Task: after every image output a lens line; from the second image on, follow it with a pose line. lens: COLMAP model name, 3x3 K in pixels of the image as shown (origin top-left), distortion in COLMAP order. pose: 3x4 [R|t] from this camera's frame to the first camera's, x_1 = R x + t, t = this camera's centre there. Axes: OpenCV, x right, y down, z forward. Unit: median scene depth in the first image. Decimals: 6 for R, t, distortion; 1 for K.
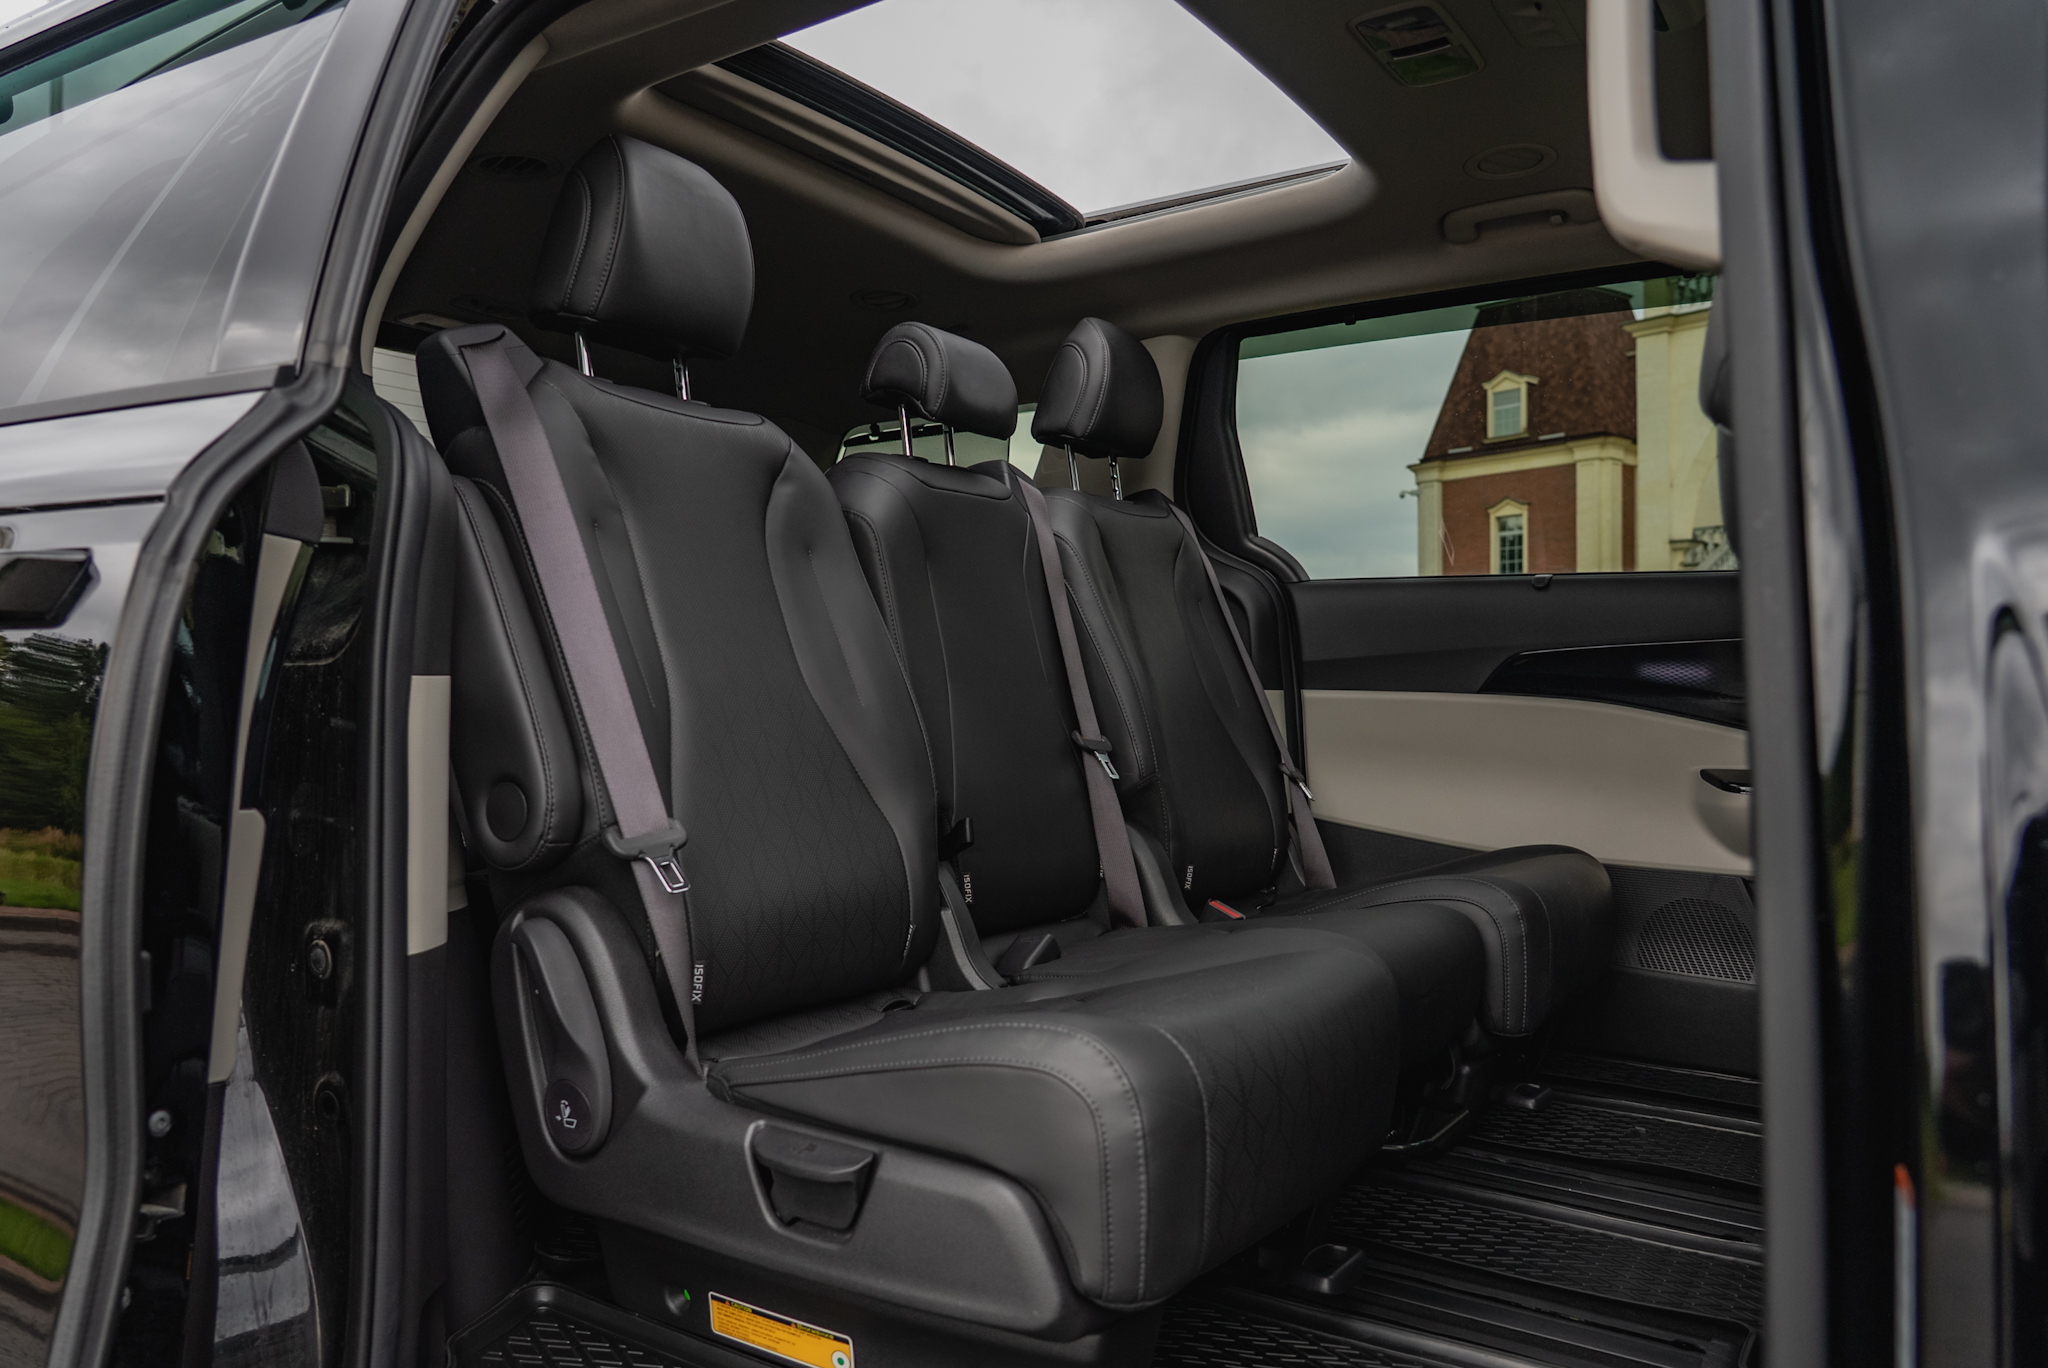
lens RADIAL K [[1459.4, 0, 1028.1], [0, 1459.4, 685.9], [0, 0, 1]] dist [-0.028212, 0.004673]
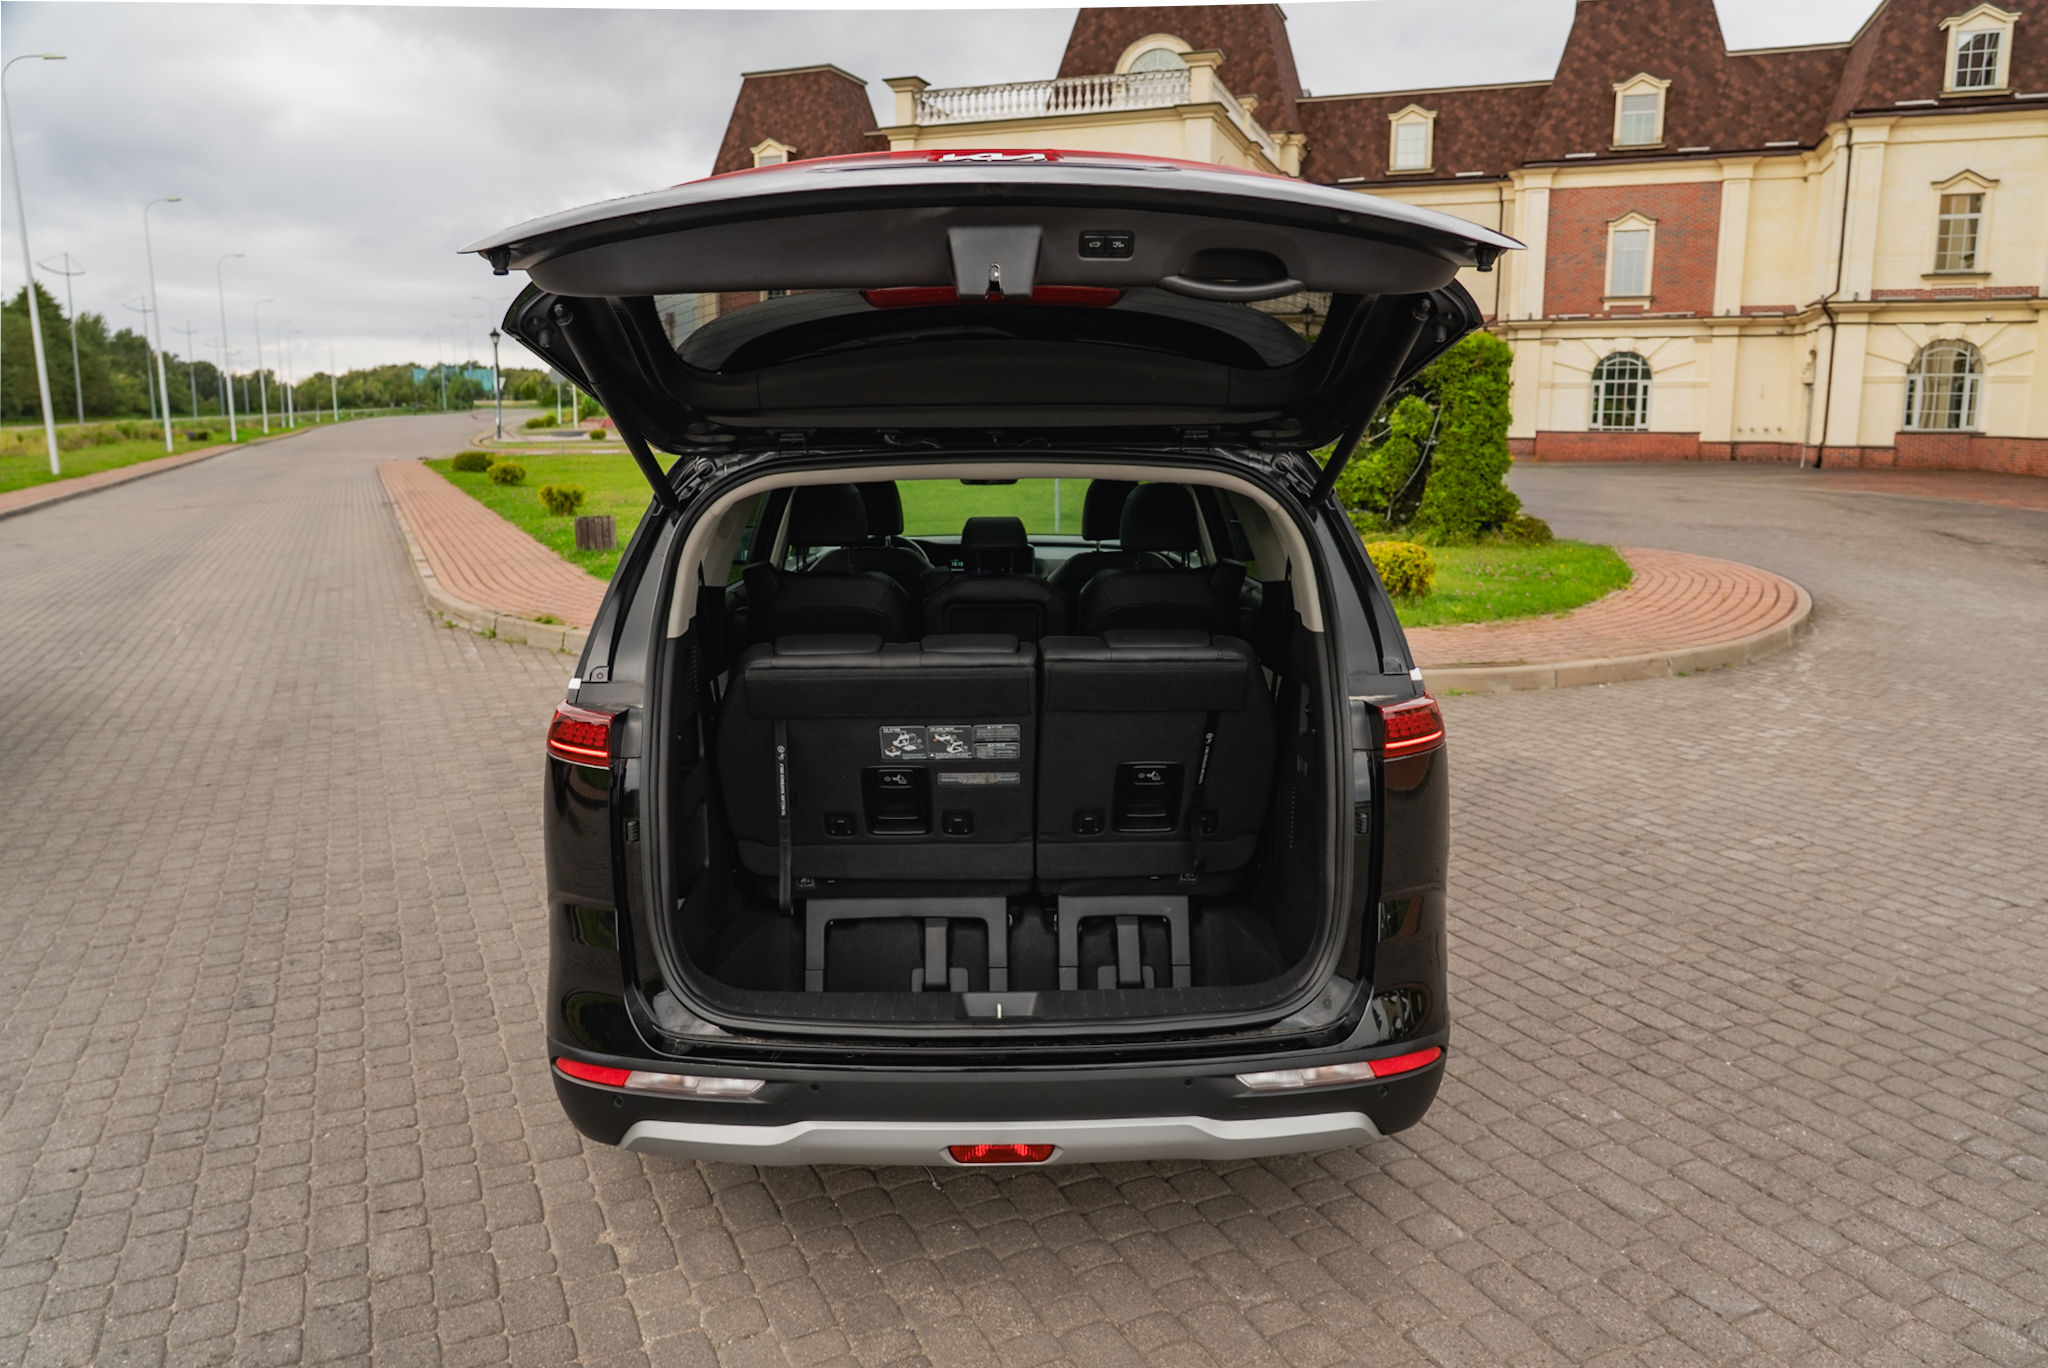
lens RADIAL K [[1459.4, 0, 958.0], [0, 1459.4, 681.6], [0, 0, 1]] dist [-0.028212, 0.004673]
pose [[0.869453, -0.098637, 0.484069, -0.151467], [-0.005844, 0.977742, 0.209728, -0.036031], [-0.493982, -0.185177, 0.849524, -0.153860]]
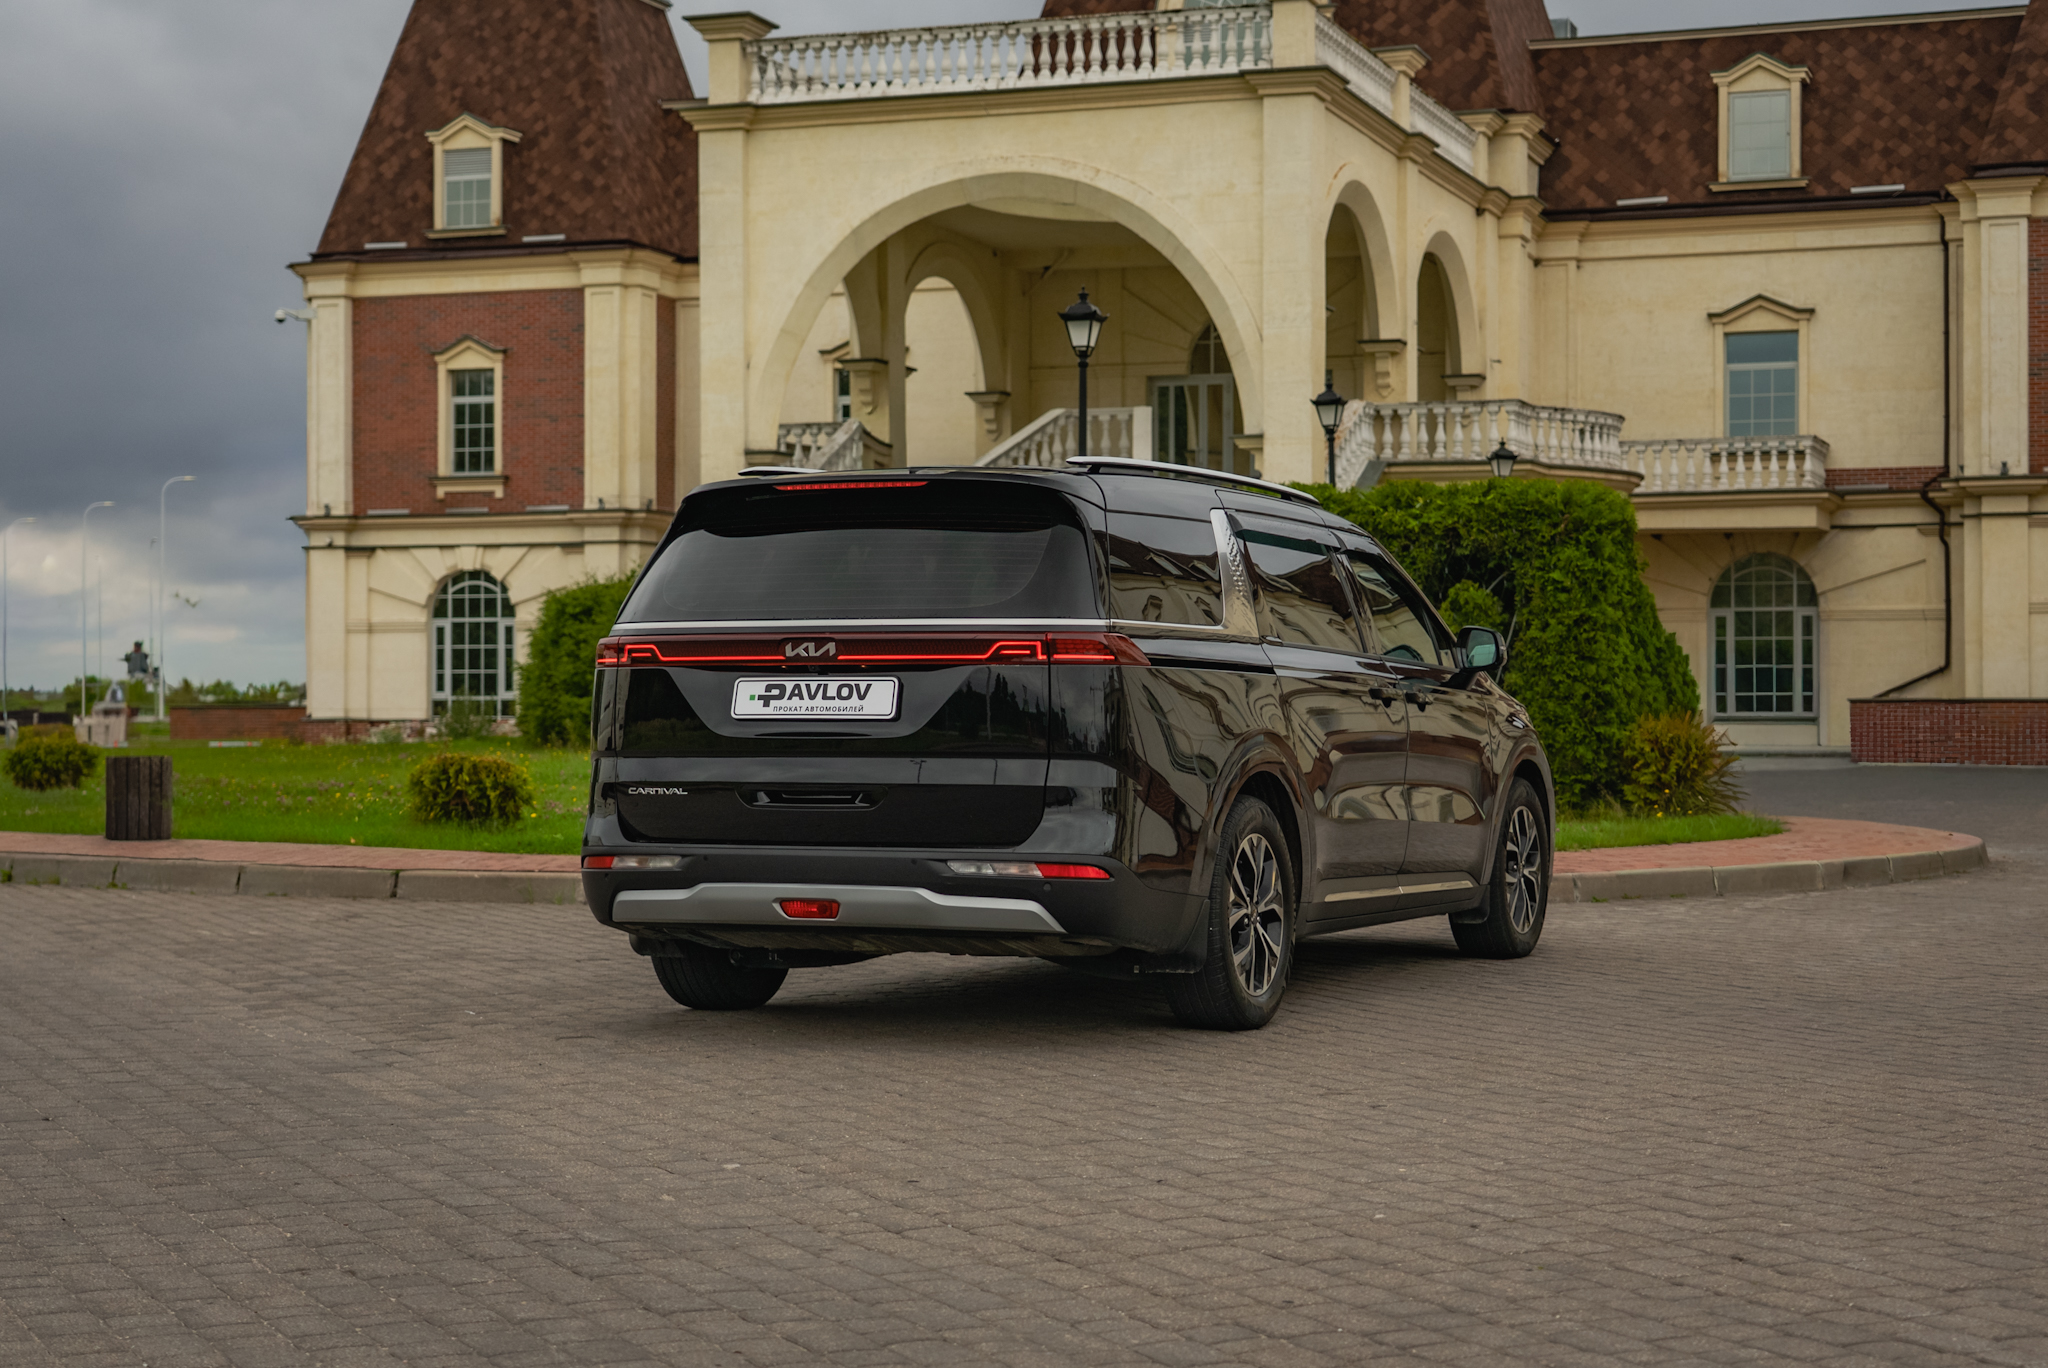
lens RADIAL K [[4203.0, 0, 1117.9], [0, 4203.0, 708.7], [0, 0, 1]] dist [0.083348, 0.000000]
pose [[0.859422, -0.002210, 0.511261, -0.304558], [-0.007341, 0.999834, 0.016662, -0.012420], [-0.511213, -0.018072, 0.859264, -0.571140]]
